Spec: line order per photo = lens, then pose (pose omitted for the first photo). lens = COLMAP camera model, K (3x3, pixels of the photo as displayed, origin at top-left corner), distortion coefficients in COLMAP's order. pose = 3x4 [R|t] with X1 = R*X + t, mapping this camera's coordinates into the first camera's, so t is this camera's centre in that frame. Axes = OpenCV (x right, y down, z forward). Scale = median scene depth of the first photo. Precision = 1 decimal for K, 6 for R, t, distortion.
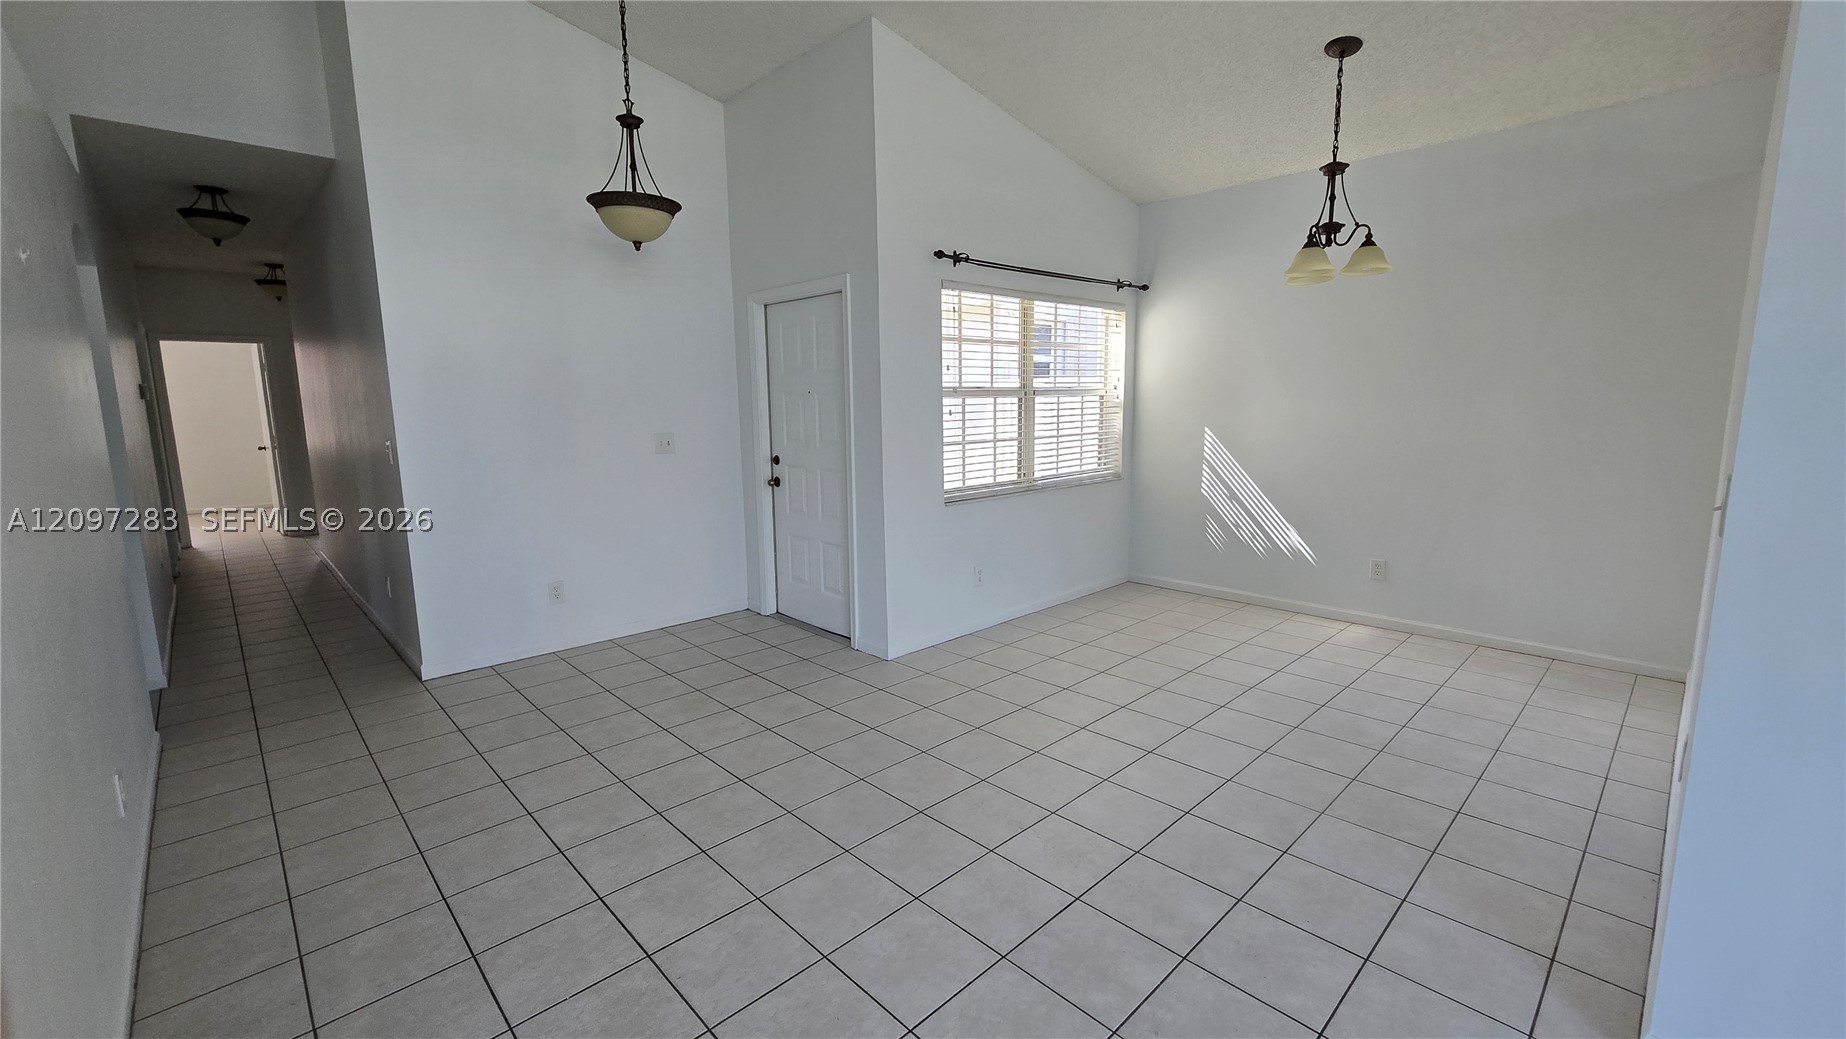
lens RADIAL K [[758.0, 0, 921.8], [0, 758.0, 510.5], [0, 0, 1]] dist [0.001217, 0.000540]
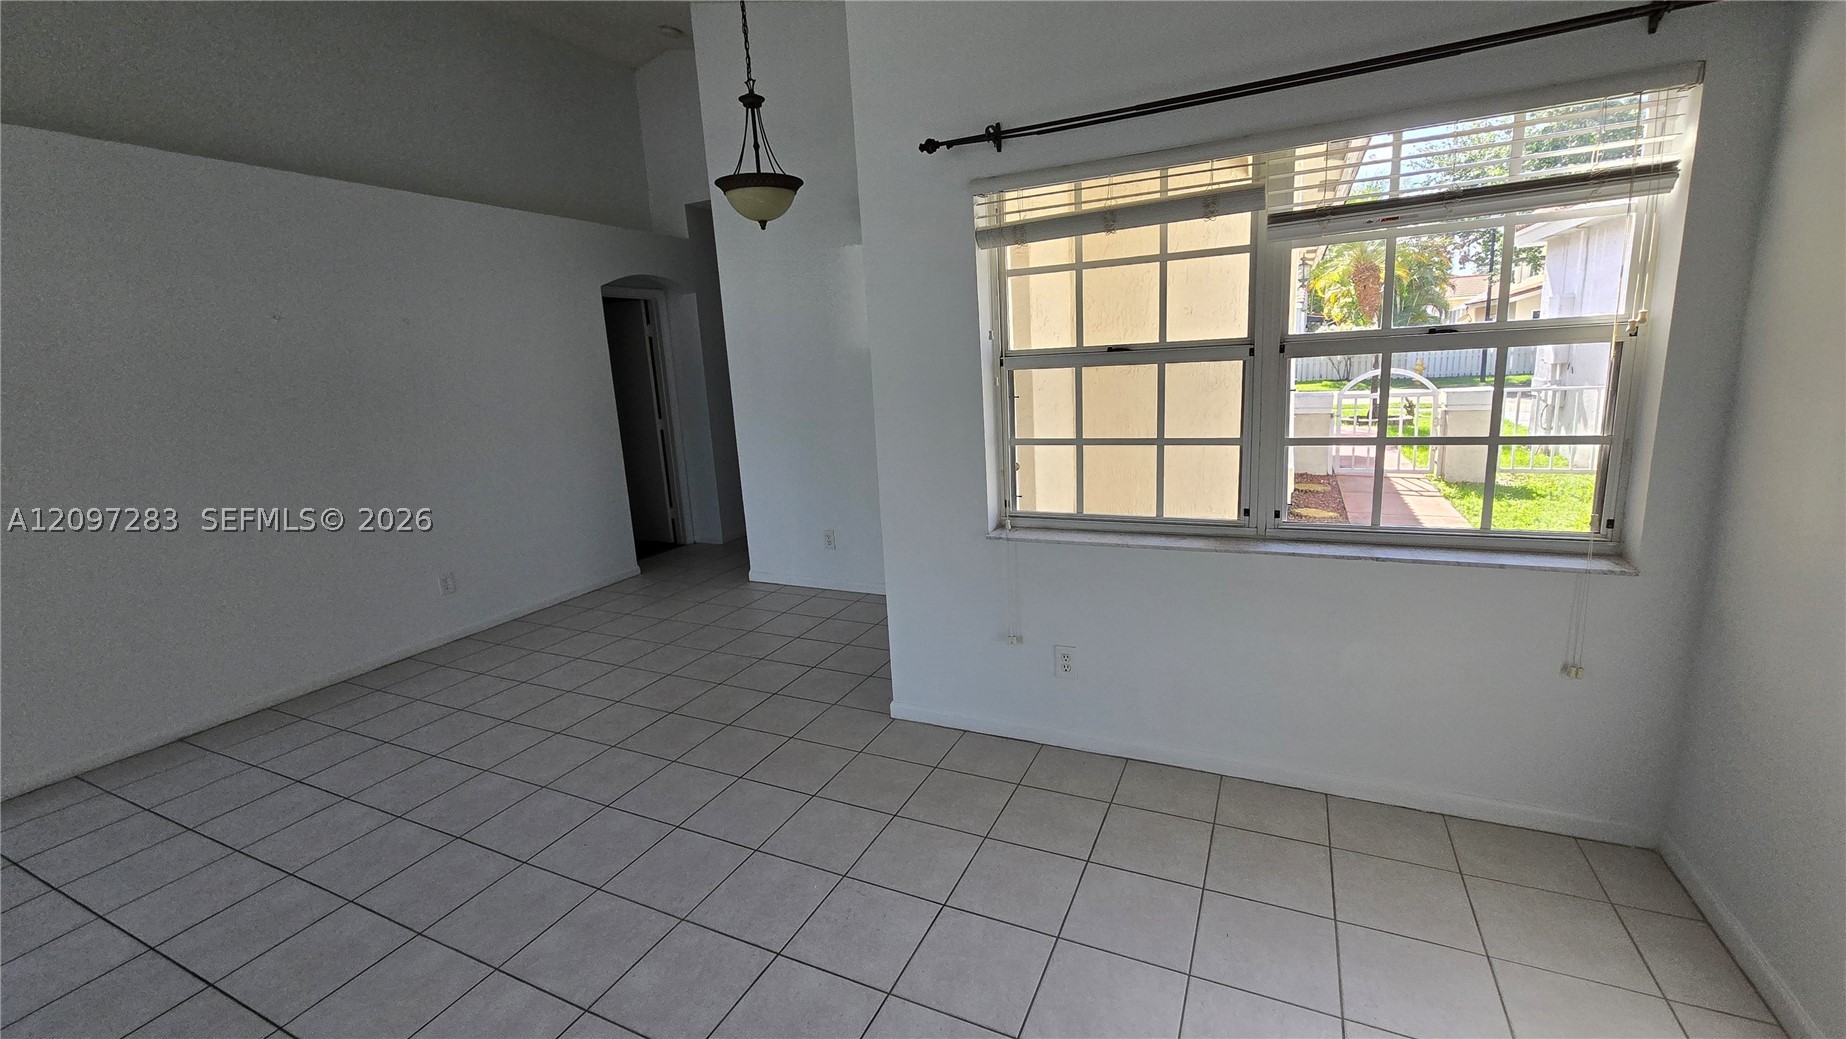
lens RADIAL K [[758.0, 0, 921.8], [0, 758.0, 510.5], [0, 0, 1]] dist [0.001217, 0.000540]
pose [[0.354806, 0.179147, -0.917616, 0.609580], [-0.089816, 0.983462, 0.157274, -0.127264], [0.930616, 0.026615, 0.365029, 0.713625]]
